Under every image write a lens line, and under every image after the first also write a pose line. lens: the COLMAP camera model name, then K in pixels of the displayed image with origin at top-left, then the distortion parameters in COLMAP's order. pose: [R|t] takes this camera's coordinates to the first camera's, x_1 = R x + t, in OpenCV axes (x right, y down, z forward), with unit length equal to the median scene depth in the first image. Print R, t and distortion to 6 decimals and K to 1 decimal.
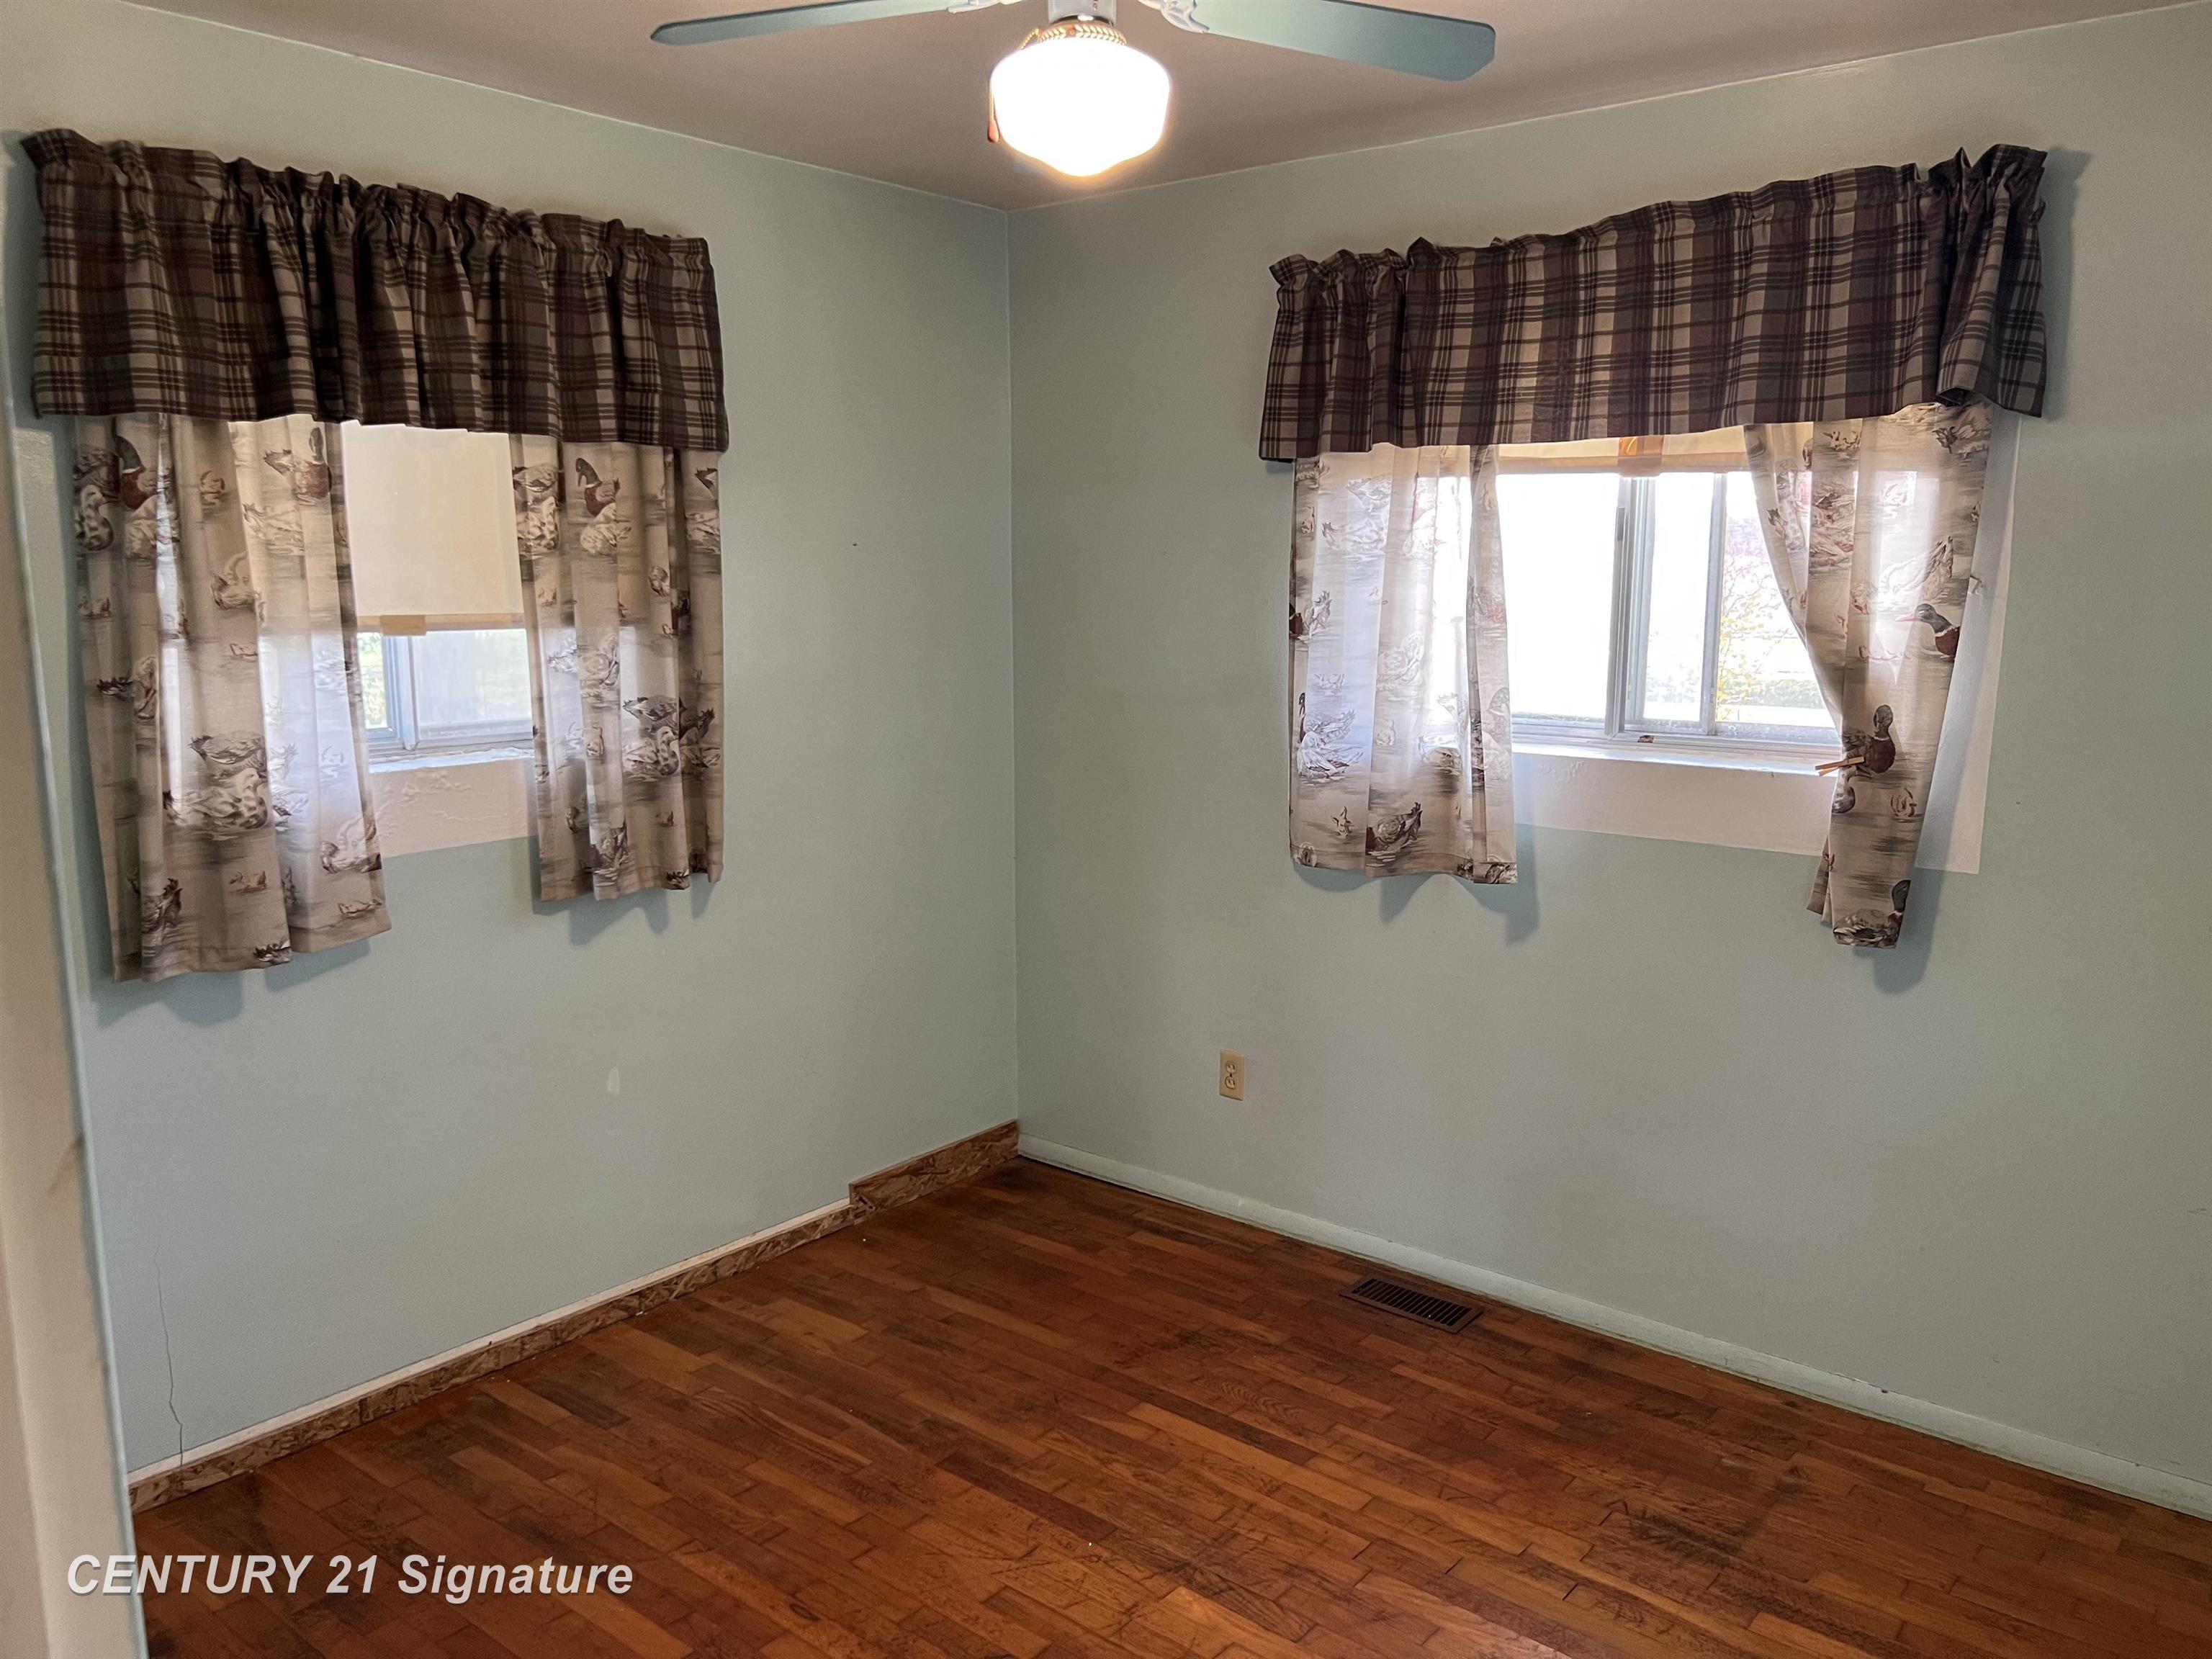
lens RADIAL K [[1664.6, 0, 1105.6], [0, 1664.6, 834.6], [0, 0, 1]] dist [0.034359, -0.039559]
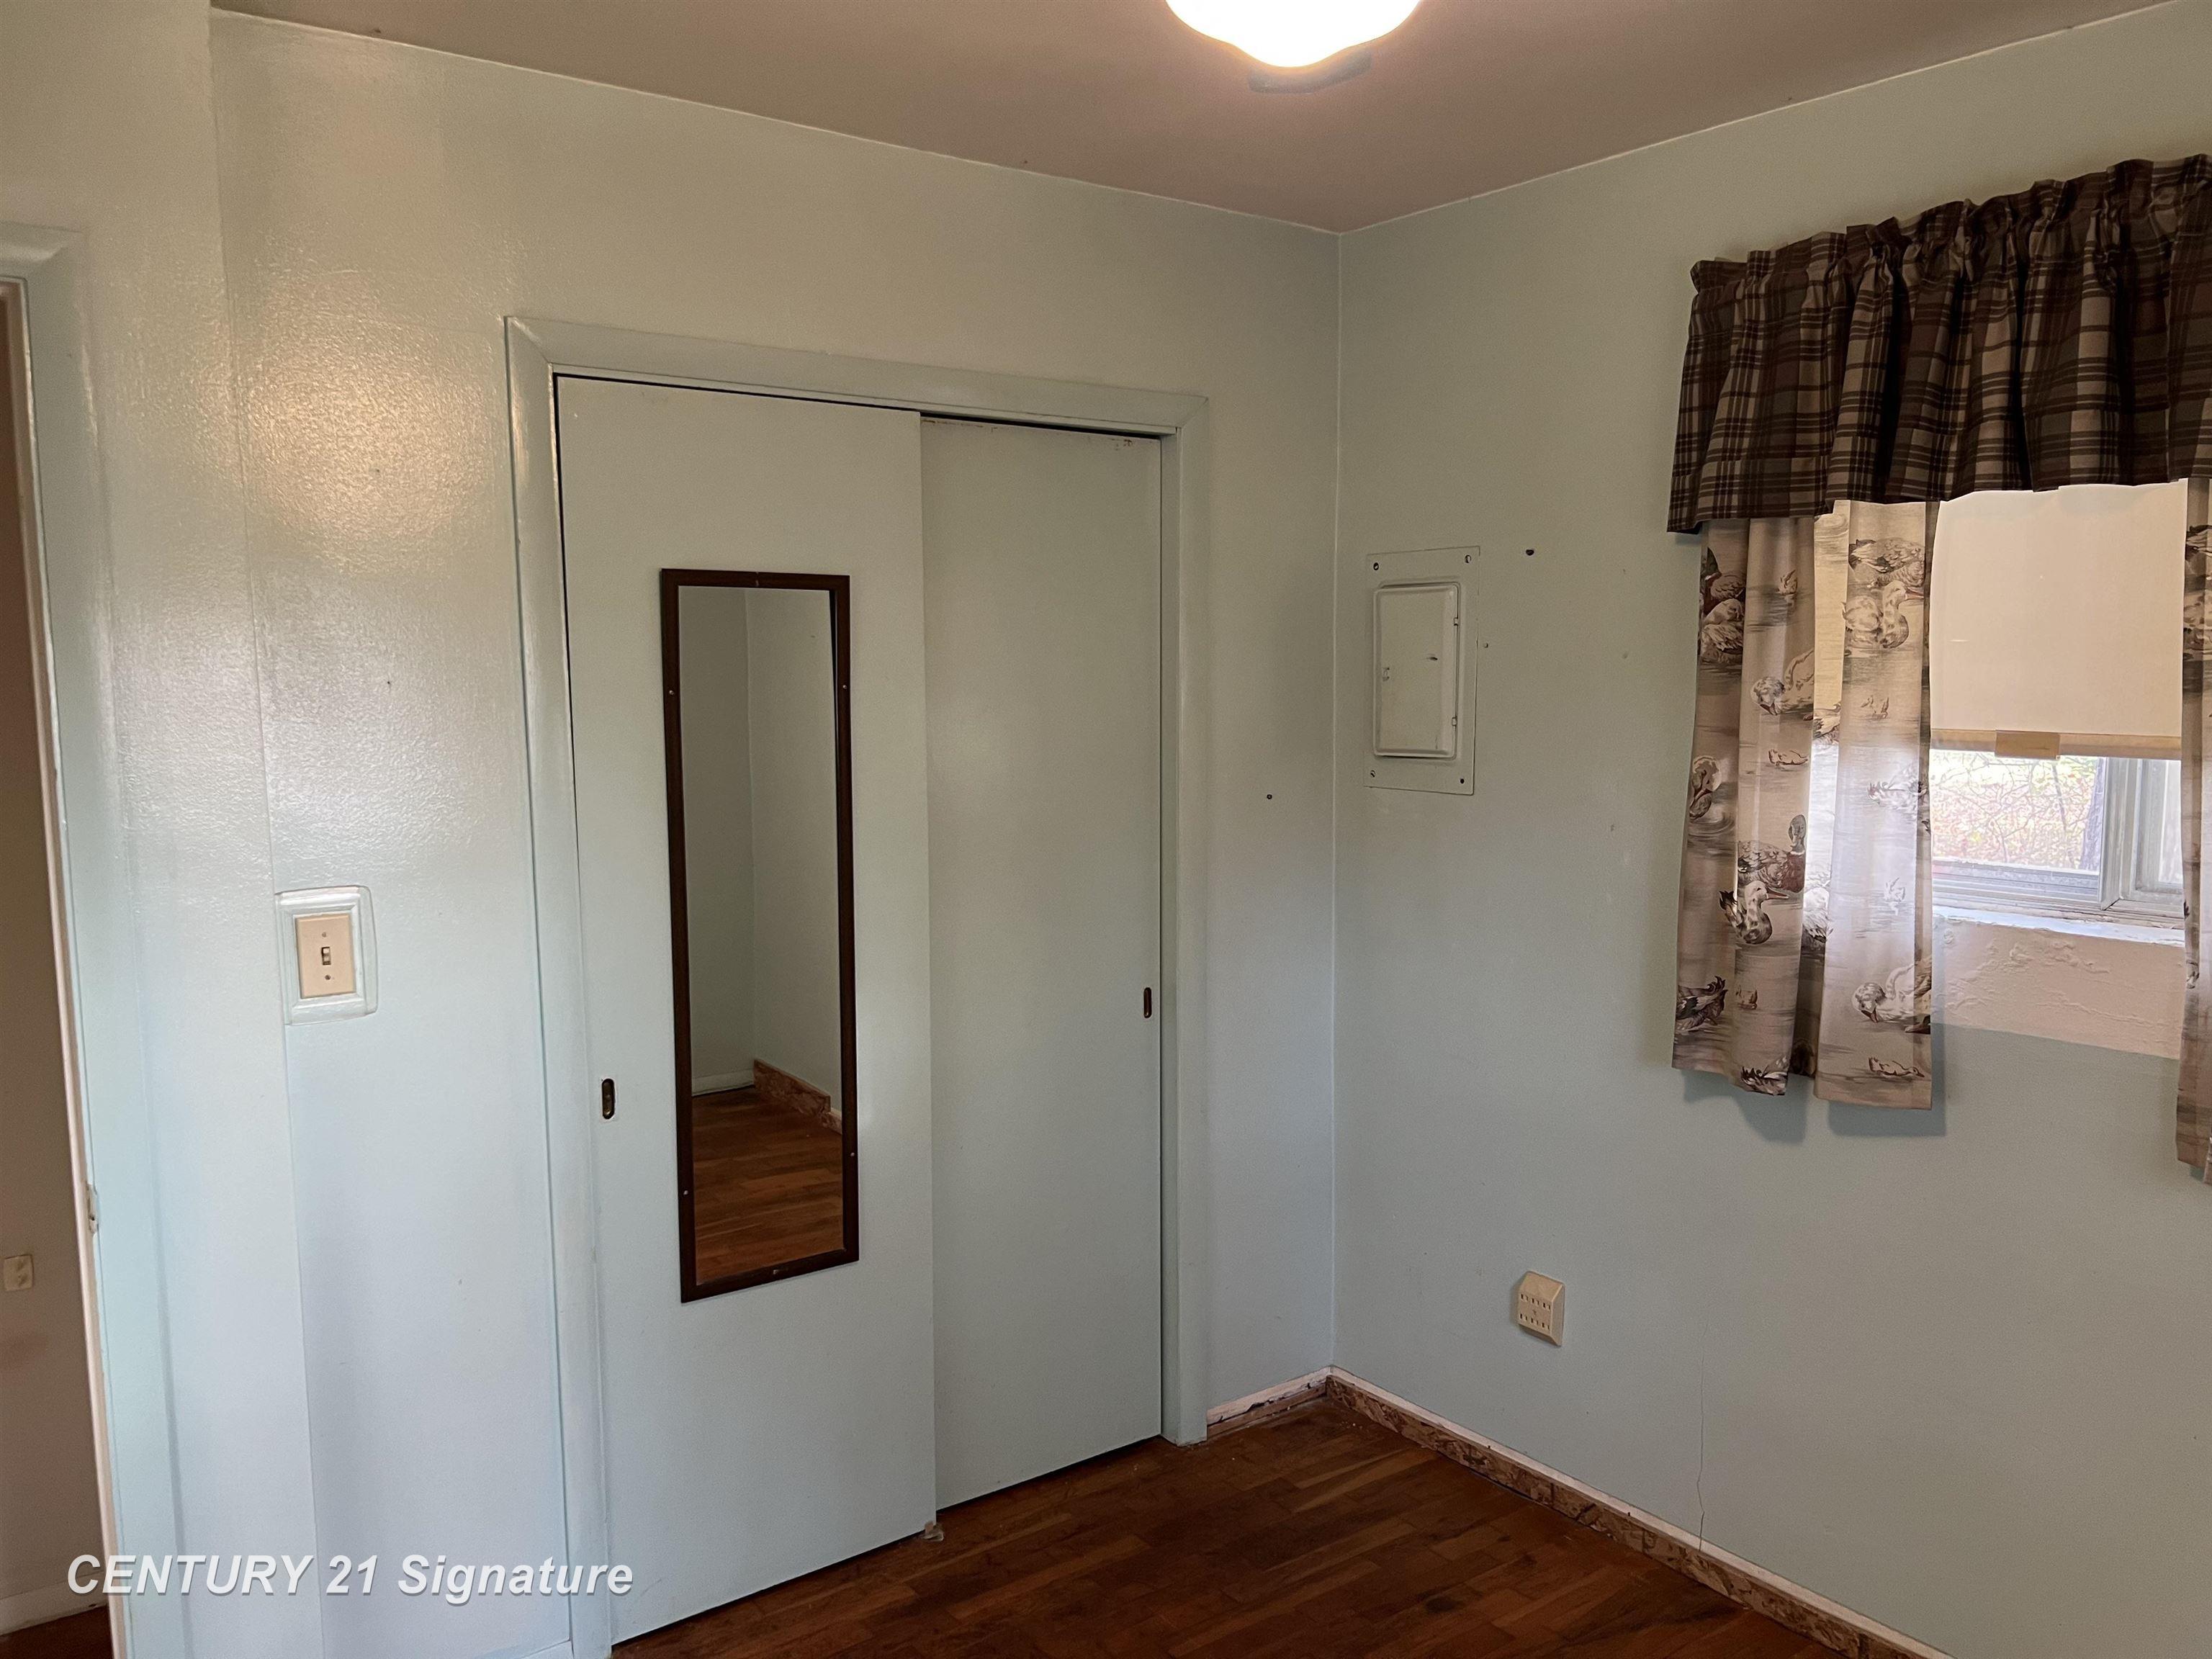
lens RADIAL K [[1664.6, 0, 1101.1], [0, 1664.6, 833.6], [0, 0, 1]] dist [0.034359, -0.039559]
pose [[-0.229154, 0.112257, -0.966895, 0.454863], [-0.142947, 0.978677, 0.147503, -0.142426], [0.962837, 0.172016, -0.208221, 0.779926]]
